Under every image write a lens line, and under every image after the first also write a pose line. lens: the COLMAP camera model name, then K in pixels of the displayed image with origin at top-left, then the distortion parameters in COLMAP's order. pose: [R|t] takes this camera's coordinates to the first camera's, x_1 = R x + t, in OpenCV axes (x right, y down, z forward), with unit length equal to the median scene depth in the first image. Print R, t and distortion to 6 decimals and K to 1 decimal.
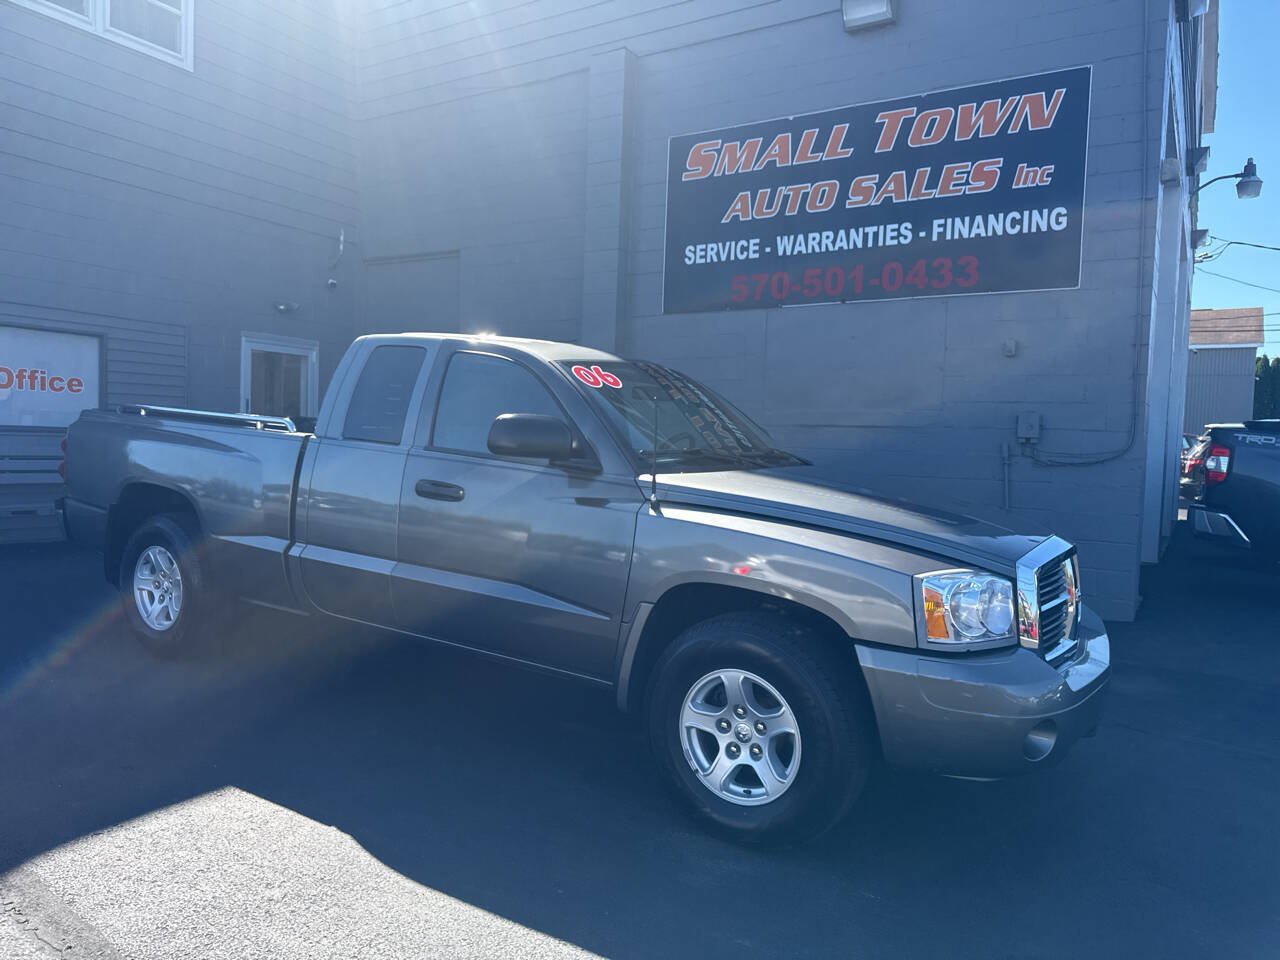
lens RADIAL K [[894.6, 0, 637.7], [0, 894.6, 534.4], [0, 0, 1]] dist [0.029000, -0.060280]
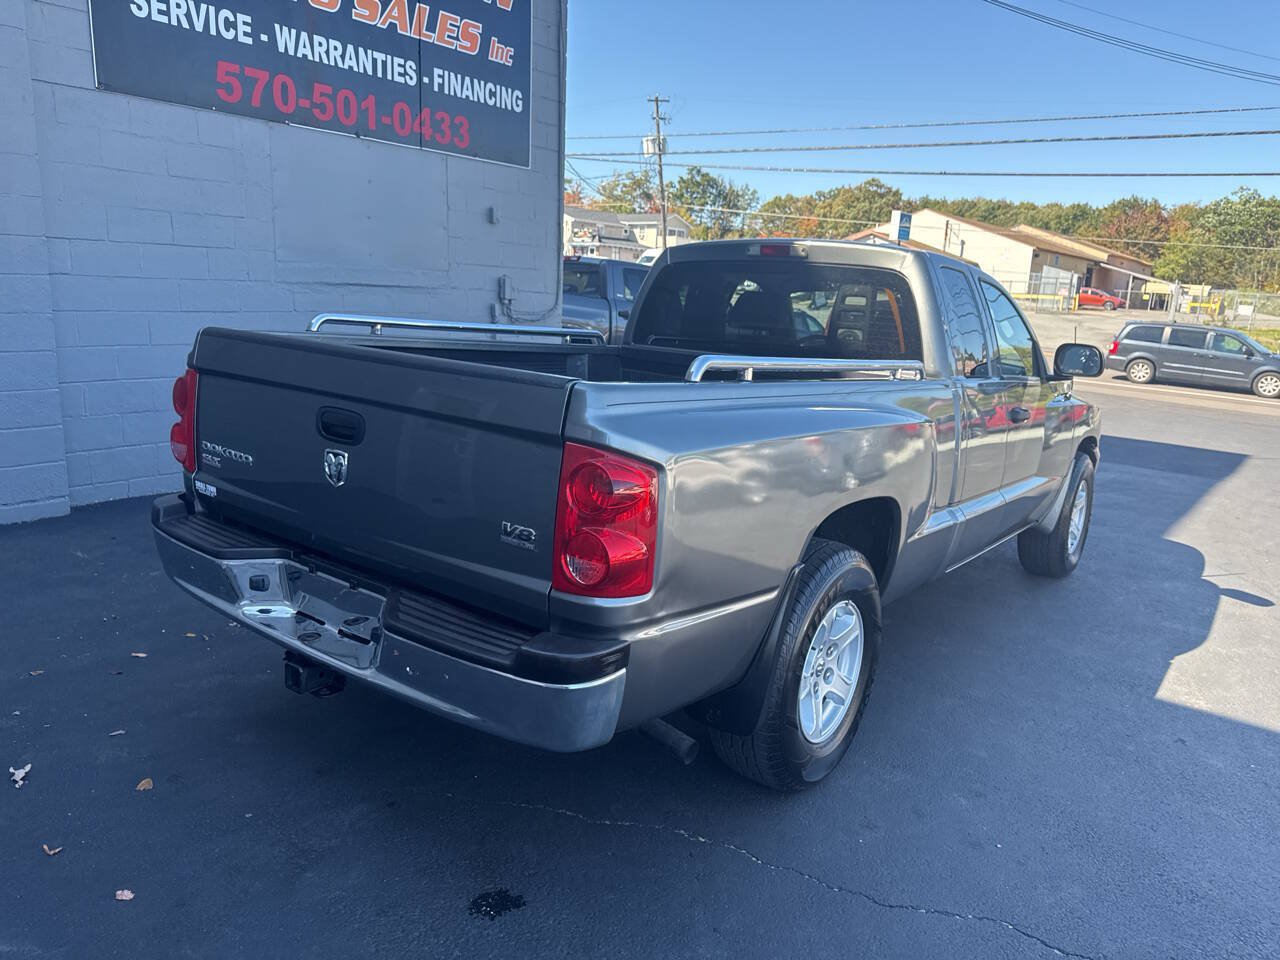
lens RADIAL K [[898.6, 0, 644.3], [0, 898.6, 511.0], [0, 0, 1]] dist [0.023451, -0.030986]
pose [[0.094777, -0.260007, 0.960944, -0.696151], [0.063872, 0.964889, 0.254774, -0.122266], [-0.993447, 0.037230, 0.108056, 0.683177]]
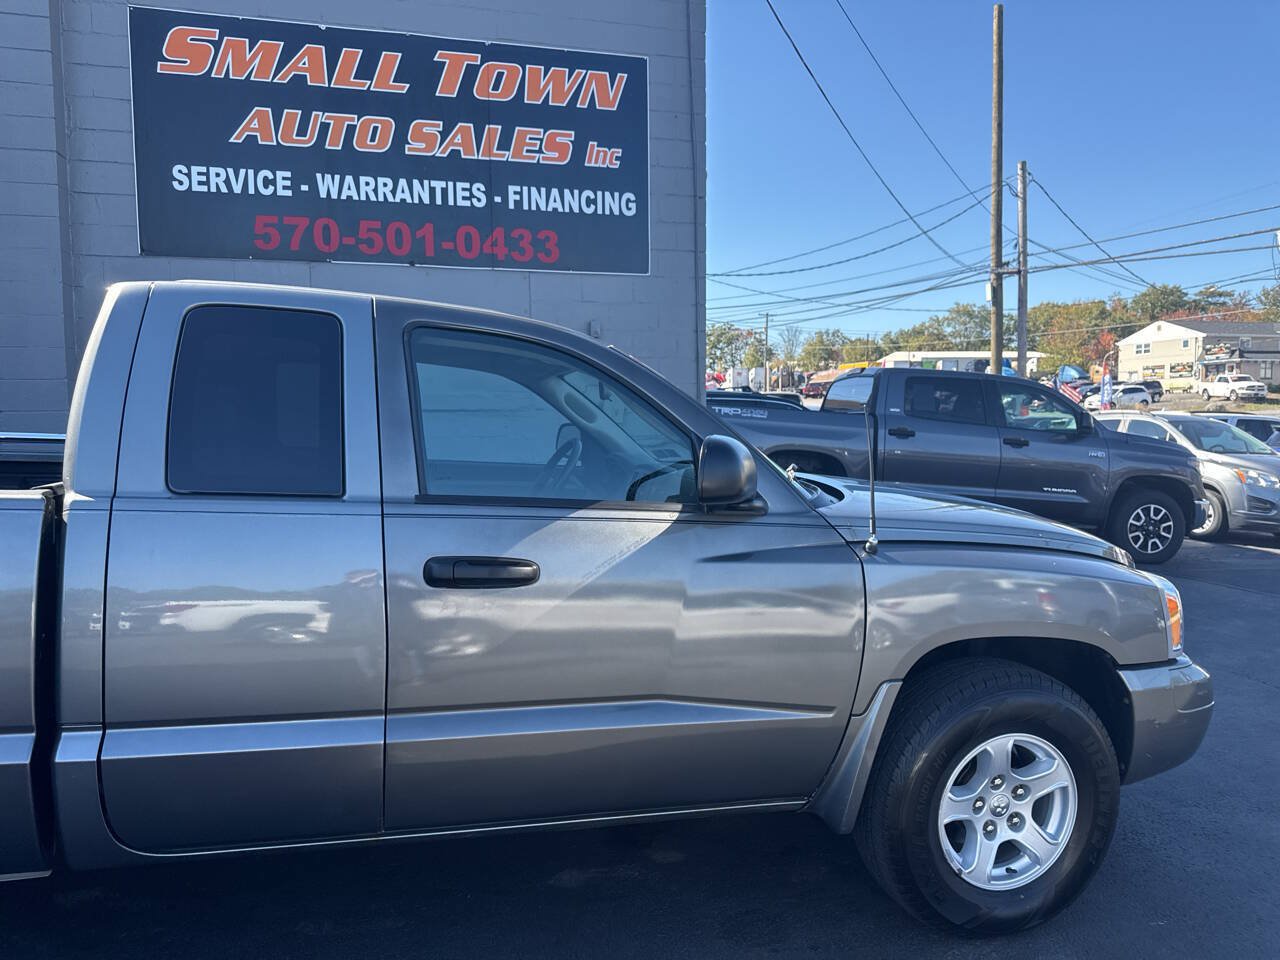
lens RADIAL K [[898.6, 0, 649.5], [0, 898.6, 518.3], [0, 0, 1]] dist [0.023451, -0.030986]
pose [[0.683272, -0.113337, 0.721314, -0.277512], [0.098171, 0.993170, 0.063059, -0.053139], [-0.723534, 0.027726, 0.689732, 0.261326]]
